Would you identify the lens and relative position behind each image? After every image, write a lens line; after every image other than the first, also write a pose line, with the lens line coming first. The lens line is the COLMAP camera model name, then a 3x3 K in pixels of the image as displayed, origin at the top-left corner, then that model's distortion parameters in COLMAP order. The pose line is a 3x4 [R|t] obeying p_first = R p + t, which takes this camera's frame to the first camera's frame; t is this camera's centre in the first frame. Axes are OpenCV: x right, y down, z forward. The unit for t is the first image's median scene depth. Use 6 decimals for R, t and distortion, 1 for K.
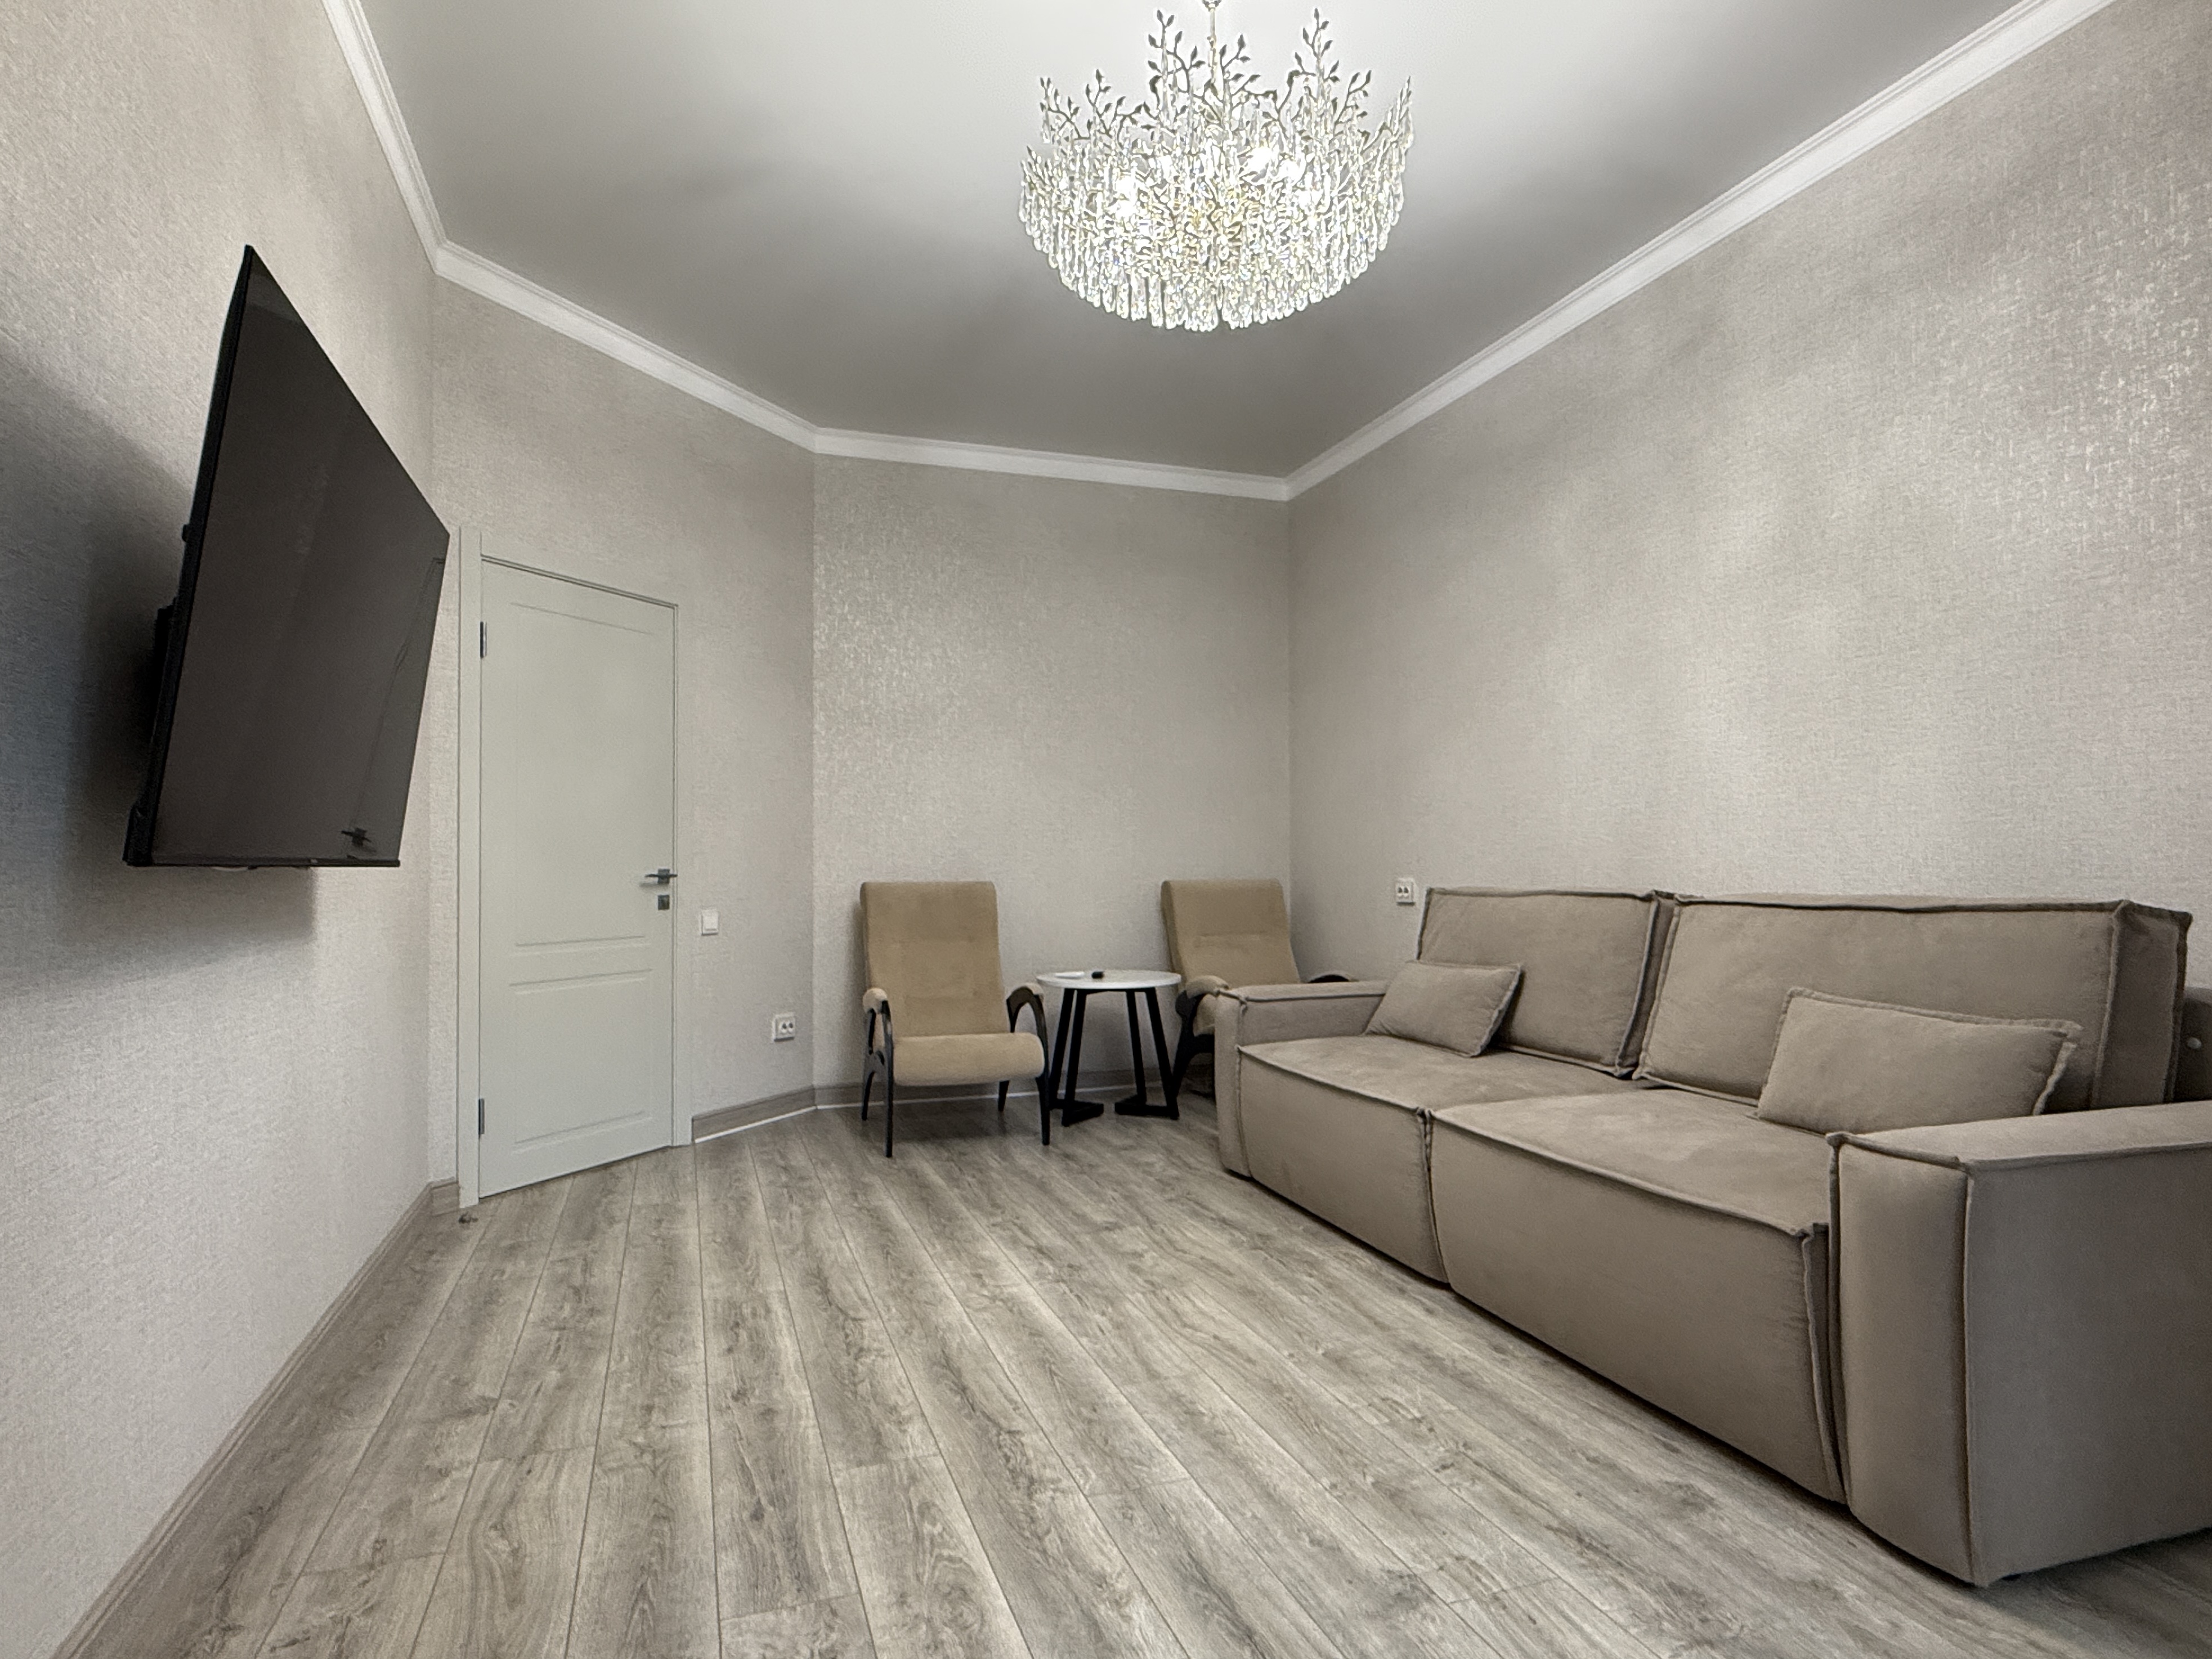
lens RADIAL K [[1172.6, 0, 1104.1], [0, 1172.6, 833.1], [0, 0, 1]] dist [-0.001970, 0.001559]
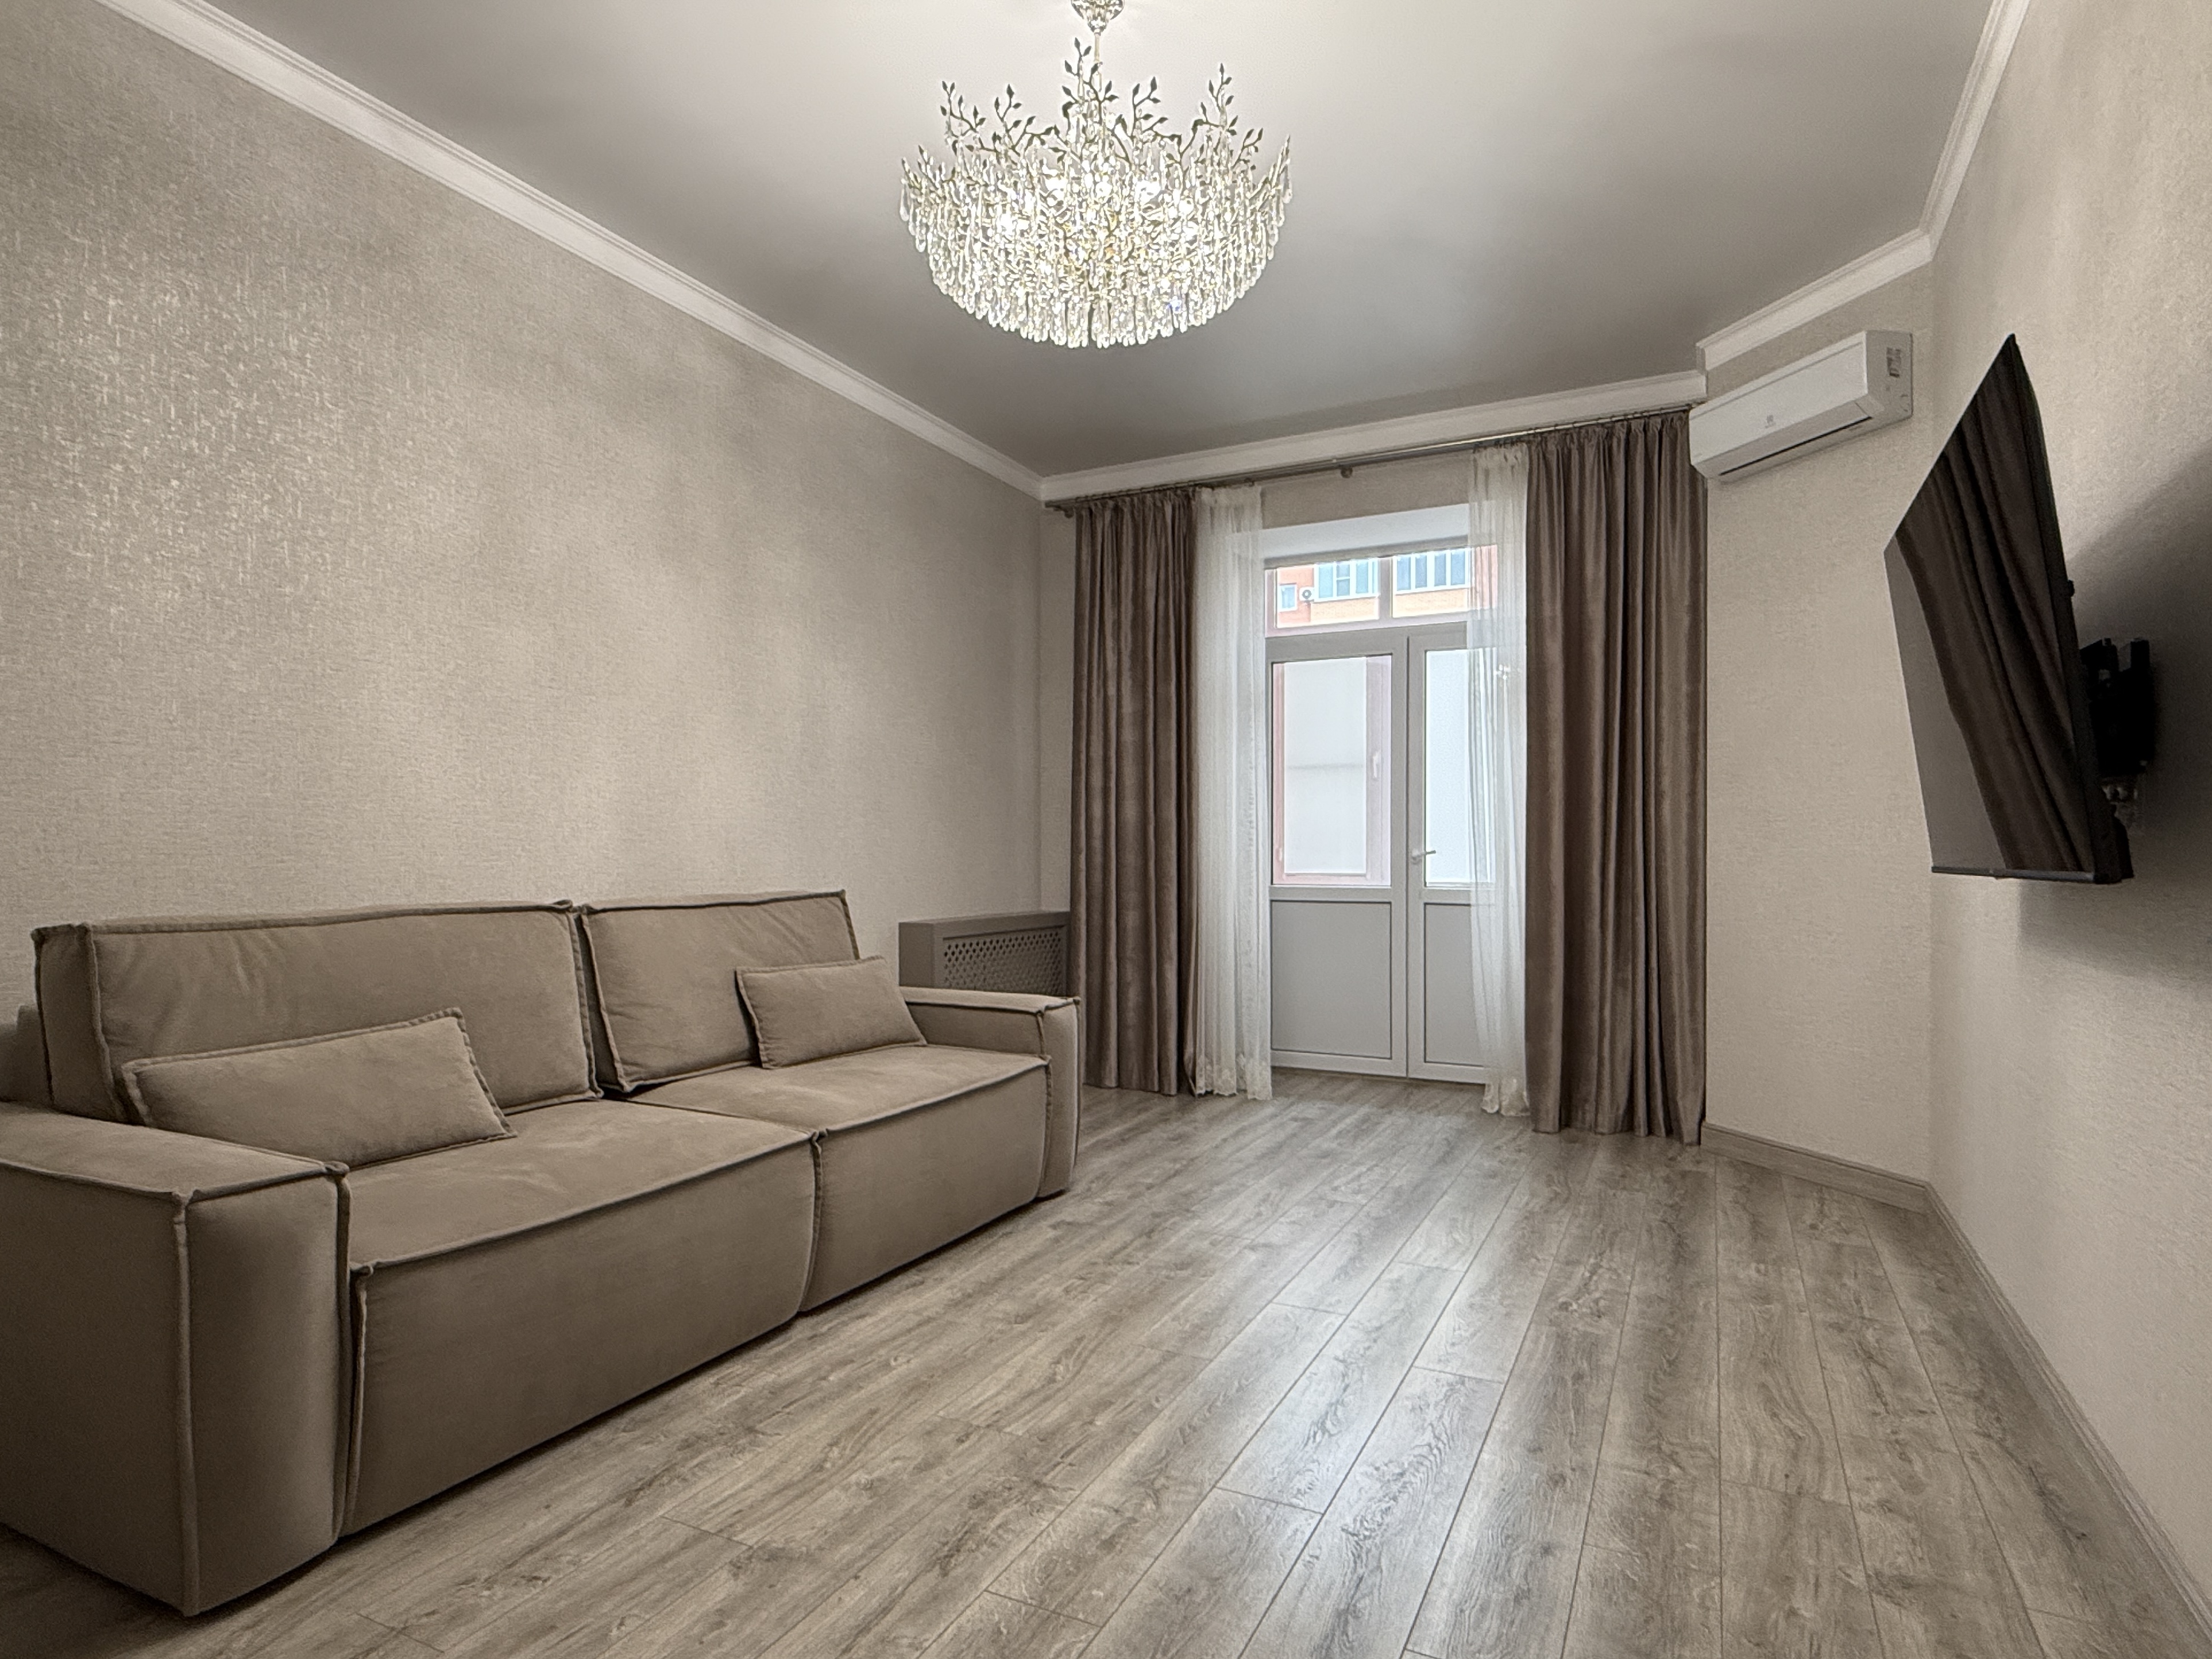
lens RADIAL K [[1172.7, 0, 1091.2], [0, 1172.7, 852.3], [0, 0, 1]] dist [-0.001970, 0.001559]
pose [[-0.673401, 0.007662, 0.739238, -0.670372], [-0.017909, 0.999484, -0.026673, 0.035451], [-0.739061, -0.031200, -0.672916, 1.713699]]
